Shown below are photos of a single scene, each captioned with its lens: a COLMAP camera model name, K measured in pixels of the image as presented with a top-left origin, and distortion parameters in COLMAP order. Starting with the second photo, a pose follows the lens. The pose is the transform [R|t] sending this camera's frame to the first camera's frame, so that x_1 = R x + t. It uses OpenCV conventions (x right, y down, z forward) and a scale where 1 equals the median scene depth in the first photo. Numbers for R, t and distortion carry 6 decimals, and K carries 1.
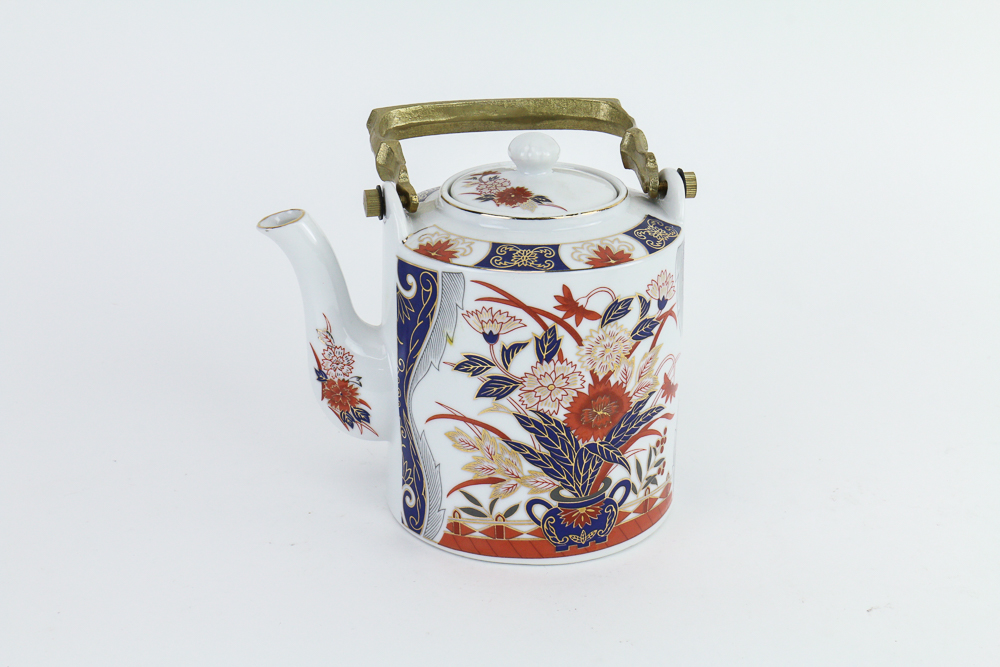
lens RADIAL K [[1715.5, 0, 499.3], [0, 1715.5, 331.6], [0, 0, 1]] dist [0.060074, 0.000000]
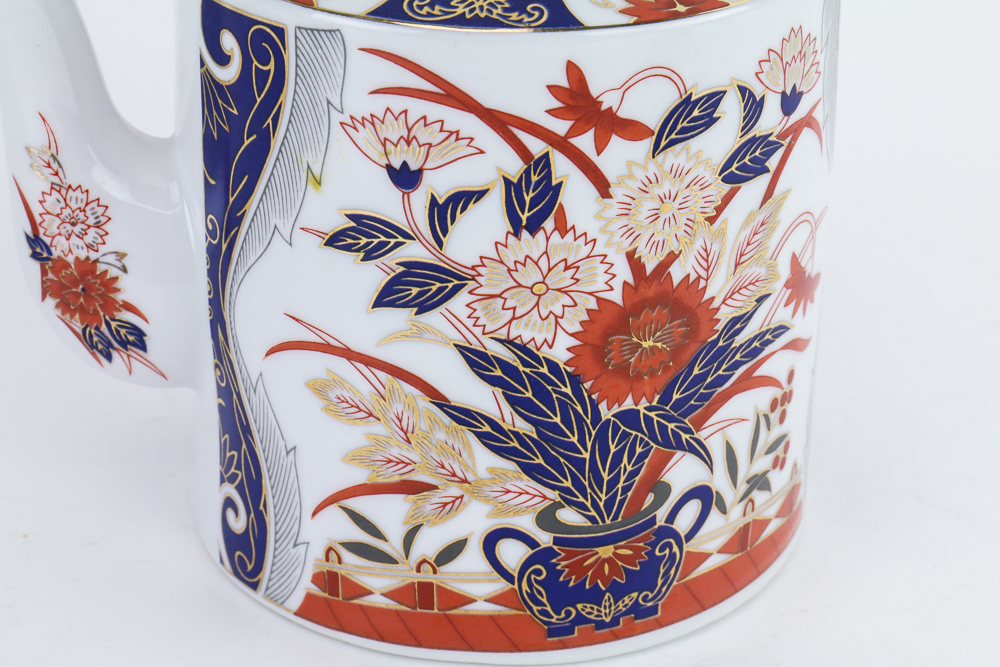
lens RADIAL K [[2893.5, 0, 500.0], [0, 2893.5, 335.4], [0, 0, 1]] dist [0.106731, 0.000000]
pose [[0.999920, 0.012658, -0.000725, 0.020057], [-0.012548, 0.996208, 0.086094, -0.019769], [0.001812, -0.086078, 0.996287, 0.237751]]
